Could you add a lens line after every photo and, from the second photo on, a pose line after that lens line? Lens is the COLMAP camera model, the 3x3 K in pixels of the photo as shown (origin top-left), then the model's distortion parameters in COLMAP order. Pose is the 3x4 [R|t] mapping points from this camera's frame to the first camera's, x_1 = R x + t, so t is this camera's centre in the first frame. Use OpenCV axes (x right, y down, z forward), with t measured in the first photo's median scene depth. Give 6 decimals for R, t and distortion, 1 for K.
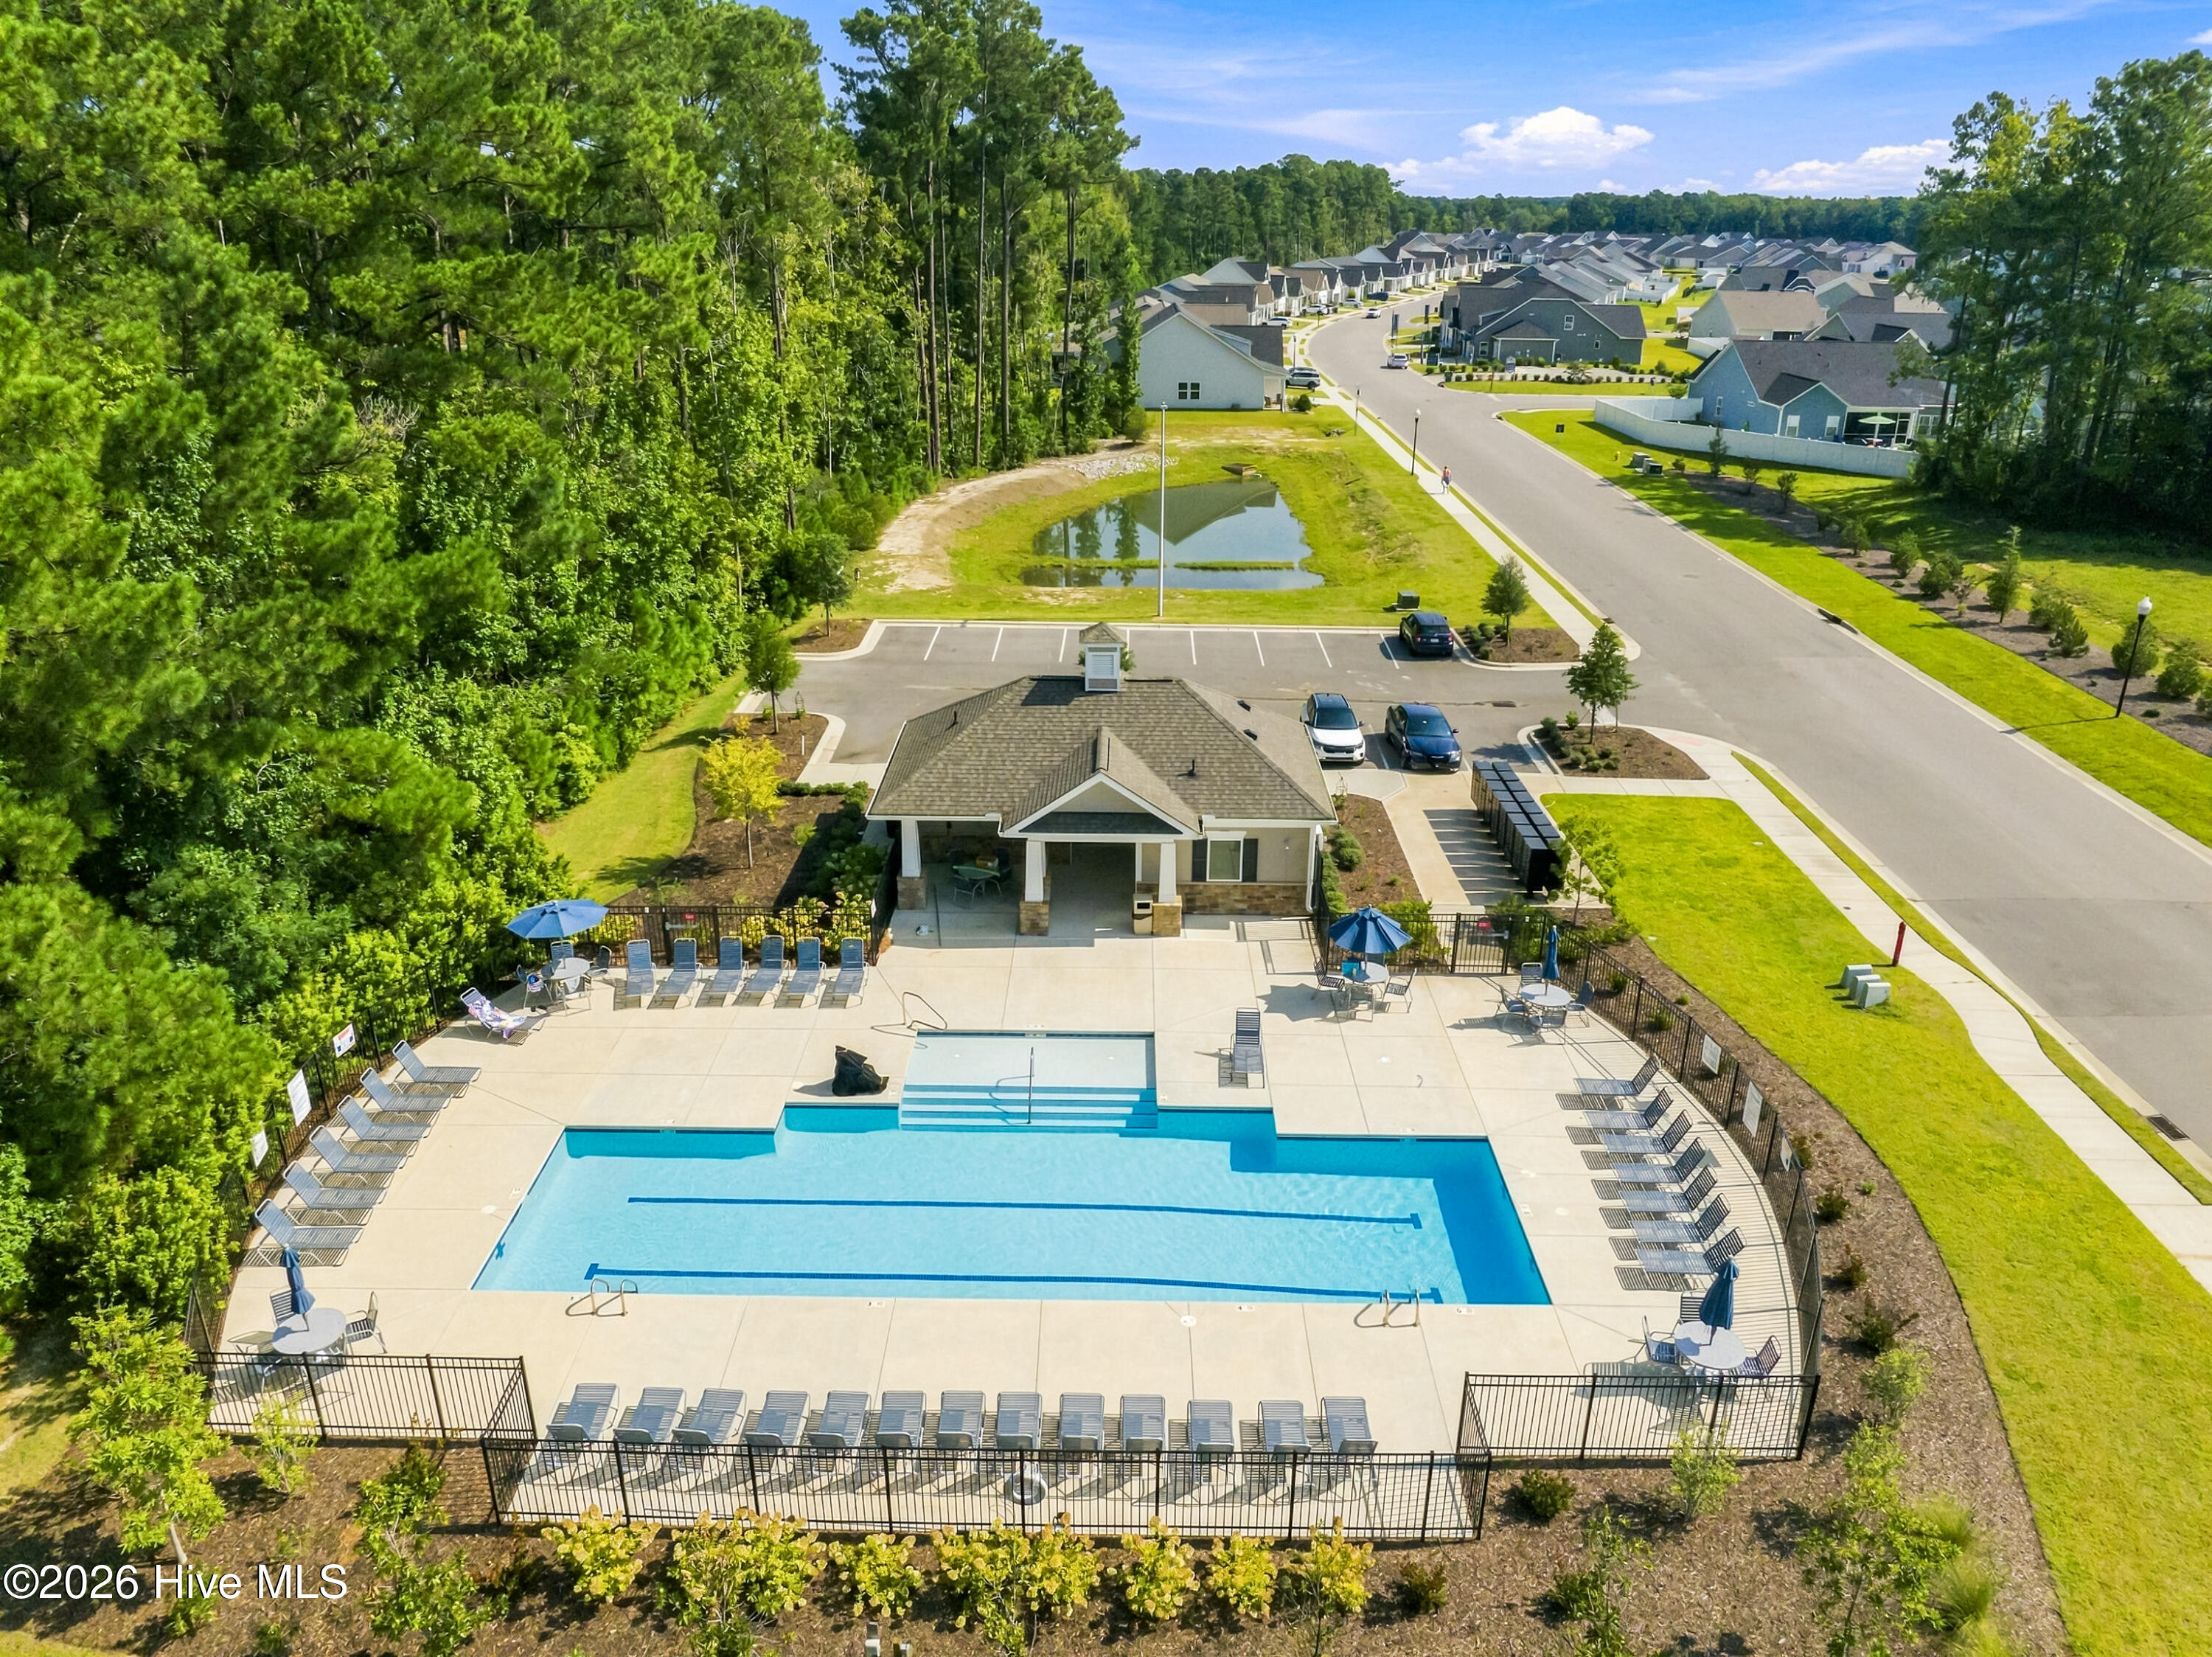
lens RADIAL K [[1565.7, 0, 1111.1], [0, 1565.7, 834.8], [0, 0, 1]] dist [-0.031349, 0.001833]
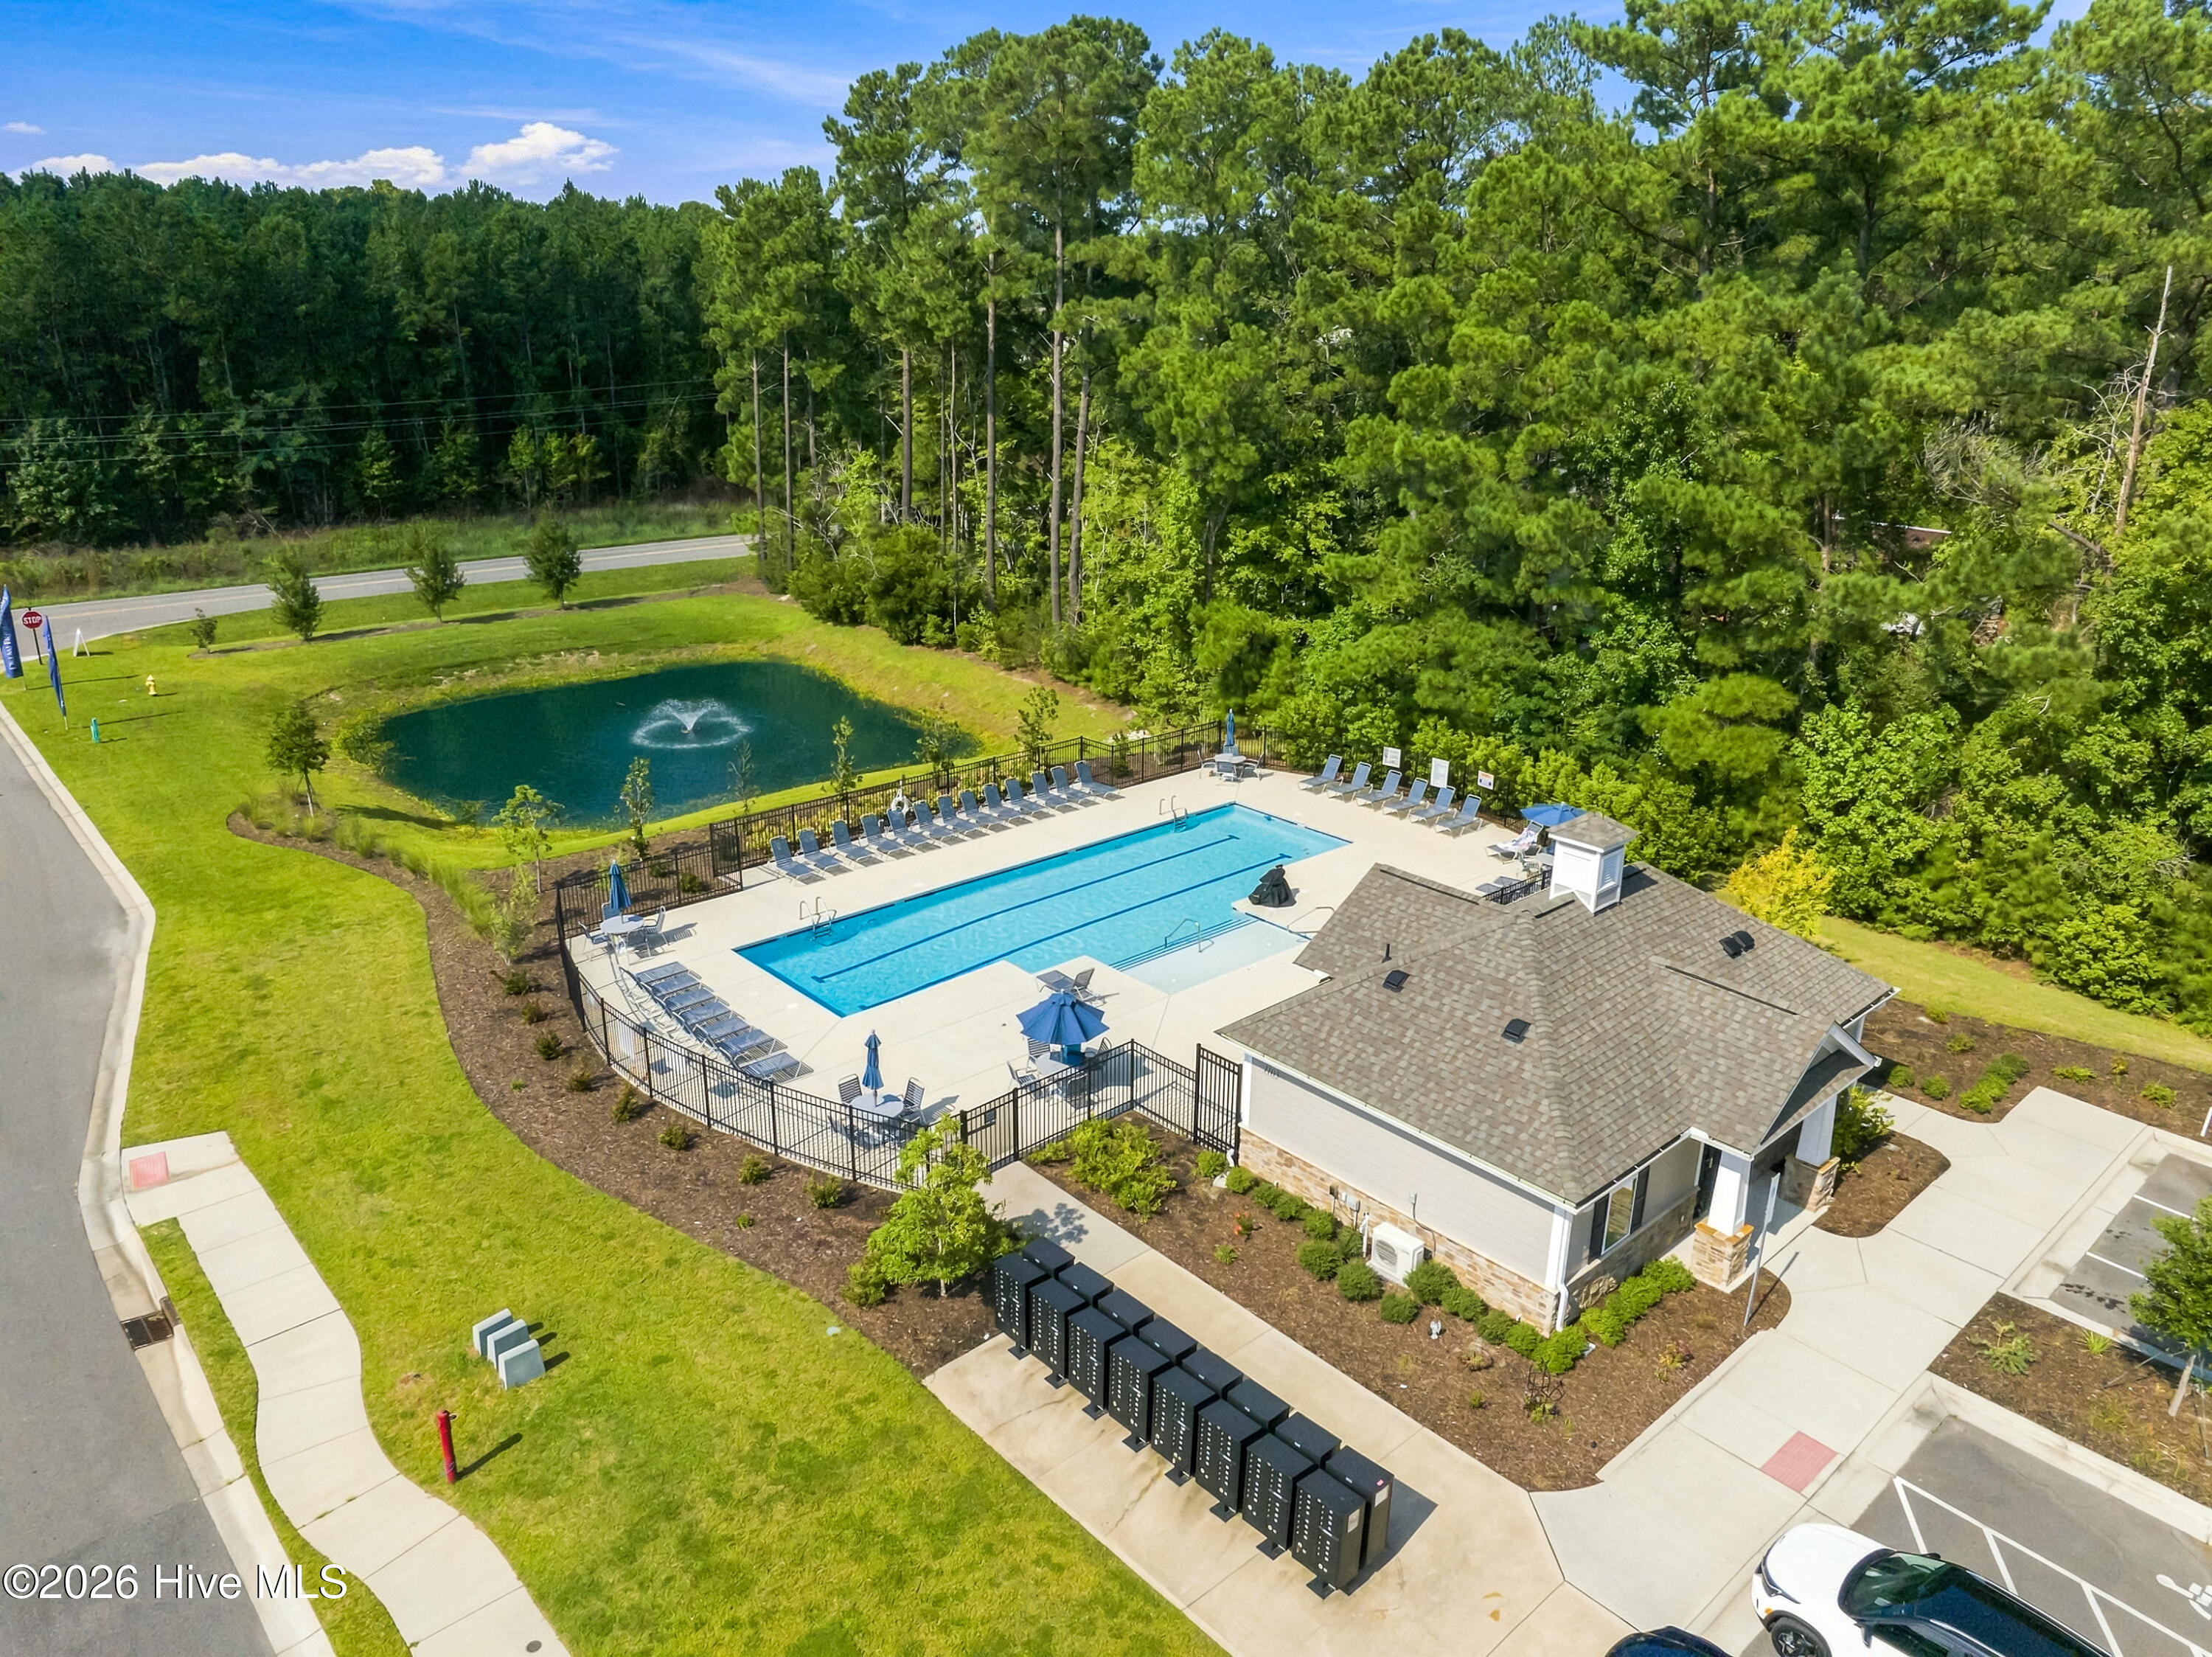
lens RADIAL K [[1579.5, 0, 1106.0], [0, 1579.5, 828.5], [0, 0, 1]] dist [0.005038, 0.004782]
pose [[-0.750214, 0.220642, -0.623294, 0.633868], [-0.244154, 0.783611, 0.571264, -0.516632], [0.614465, 0.580751, -0.534005, 1.328247]]
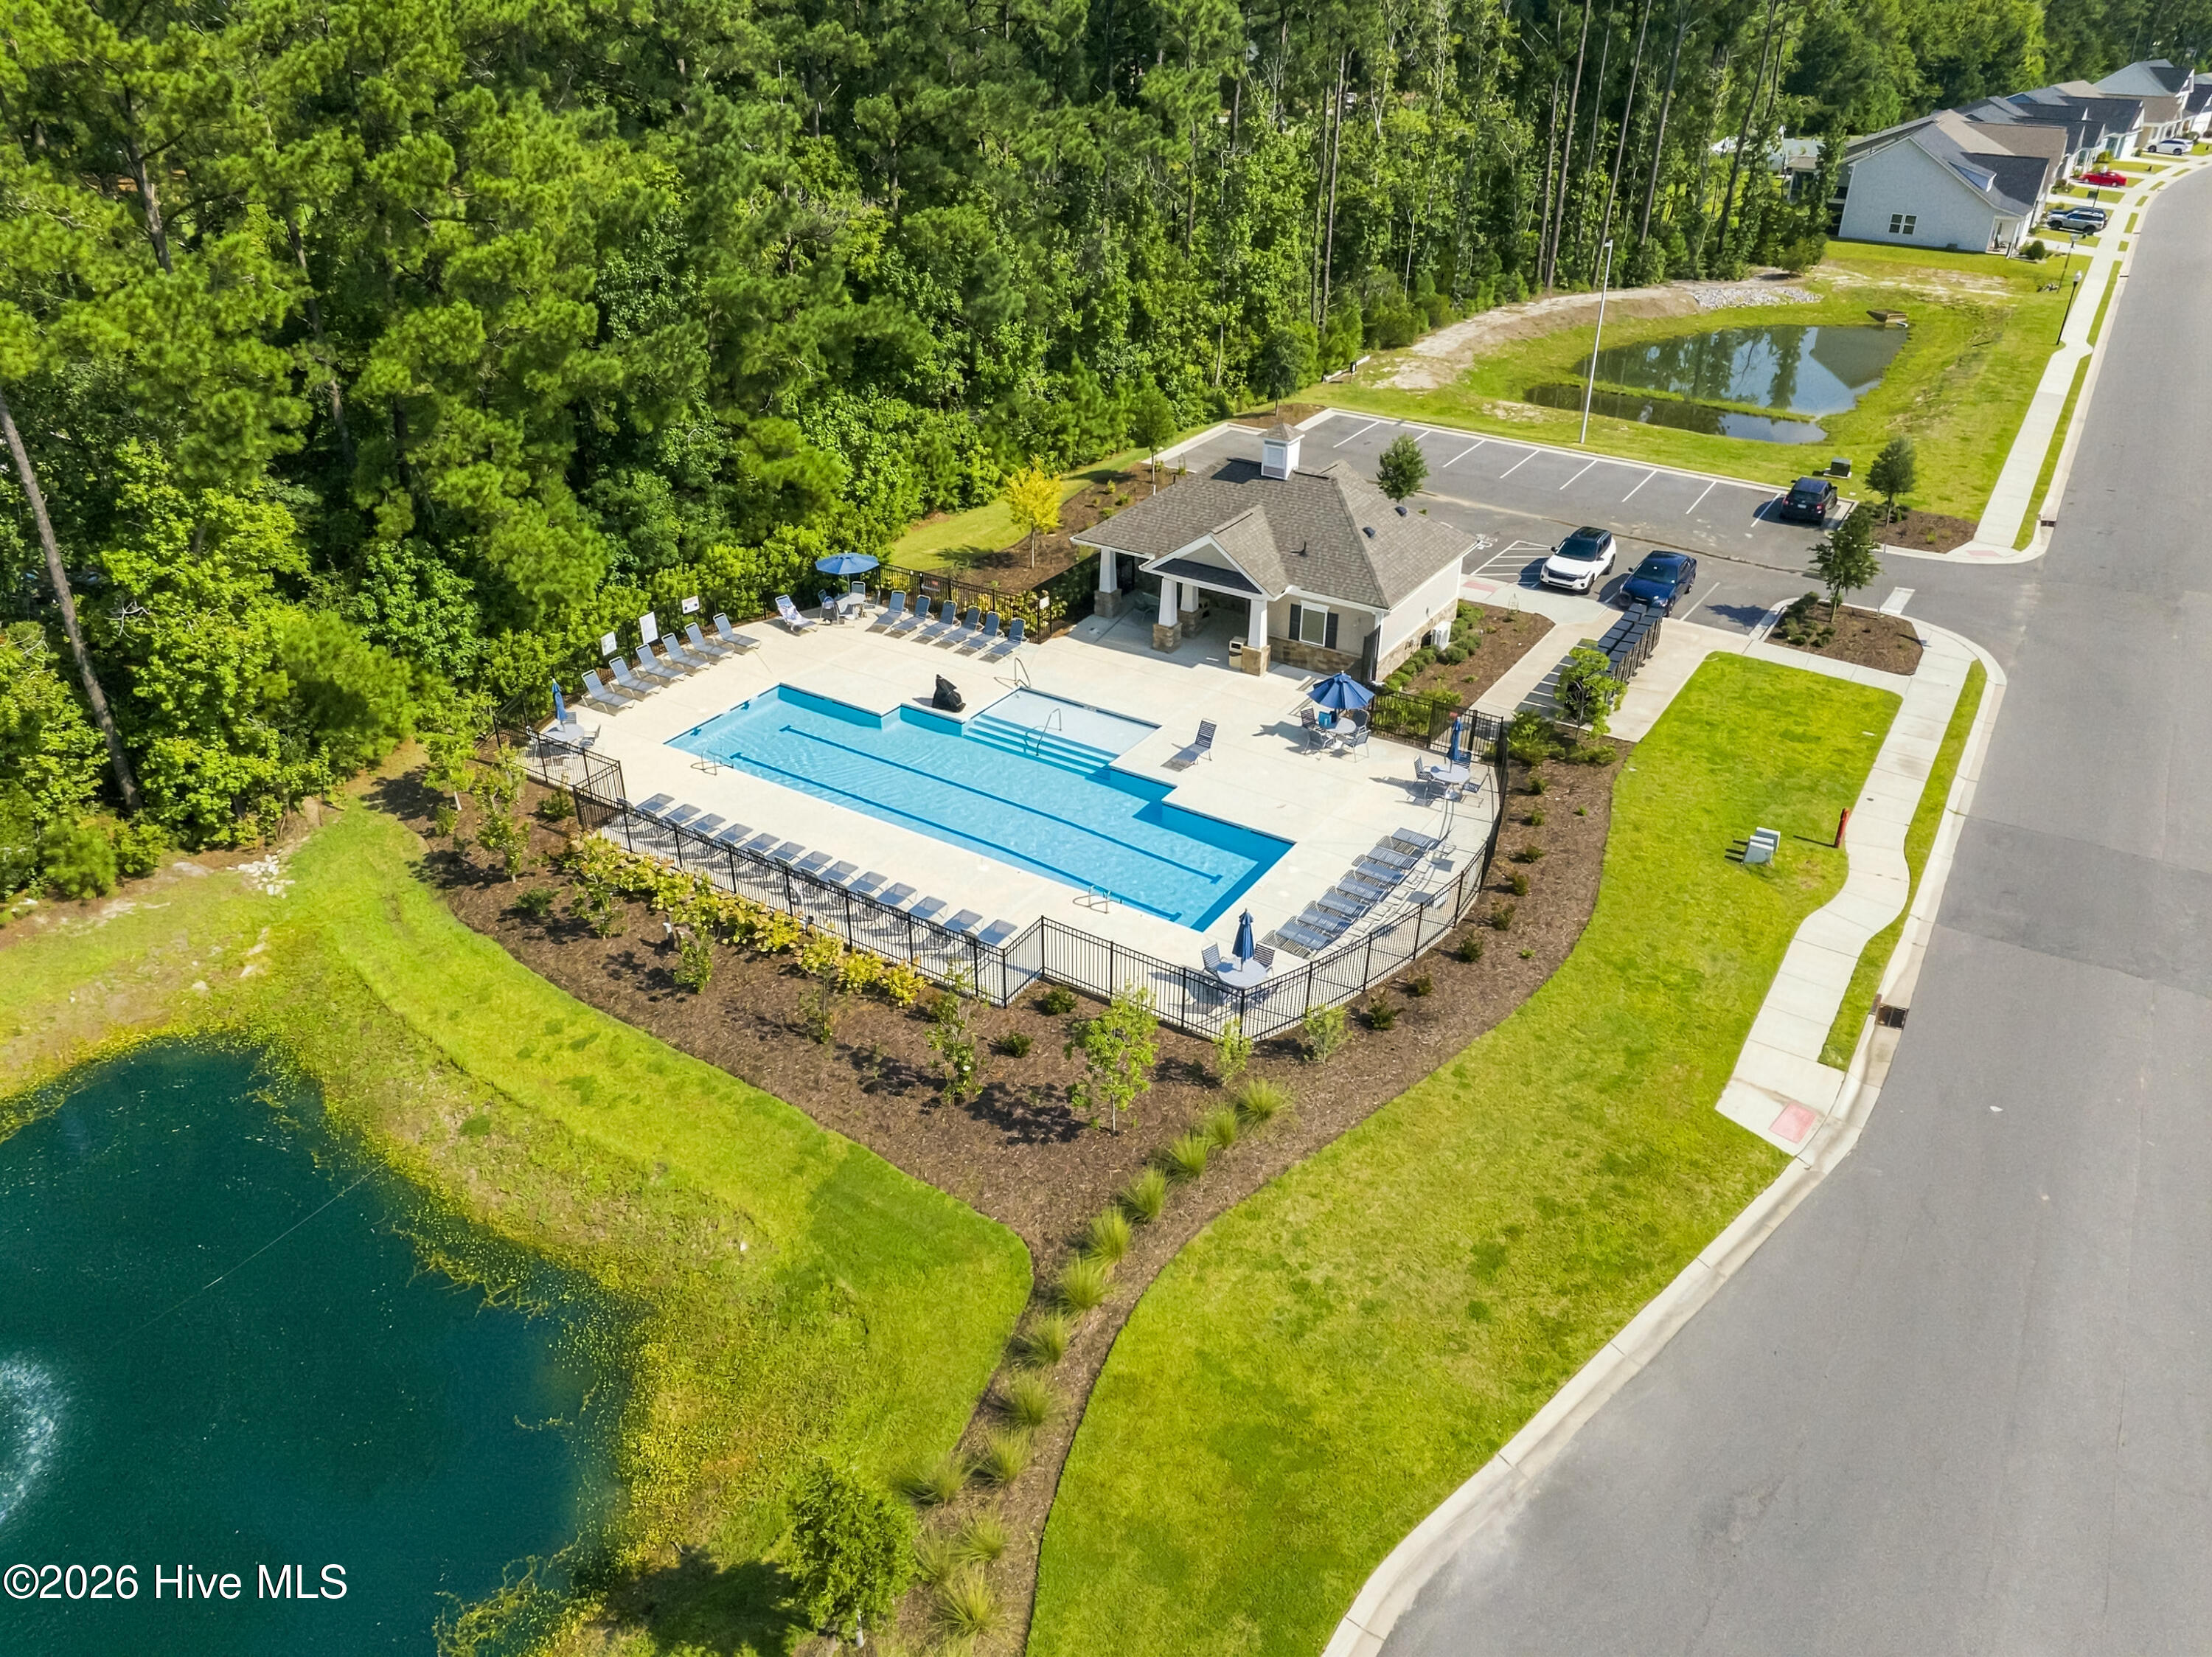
lens RADIAL K [[1565.7, 0, 1111.1], [0, 1565.7, 834.8], [0, 0, 1]] dist [-0.031349, 0.001833]
pose [[0.850786, 0.265266, -0.453648, 0.559497], [-0.203323, 0.962179, 0.181307, -0.017950], [0.484585, -0.062016, 0.872543, -0.188285]]
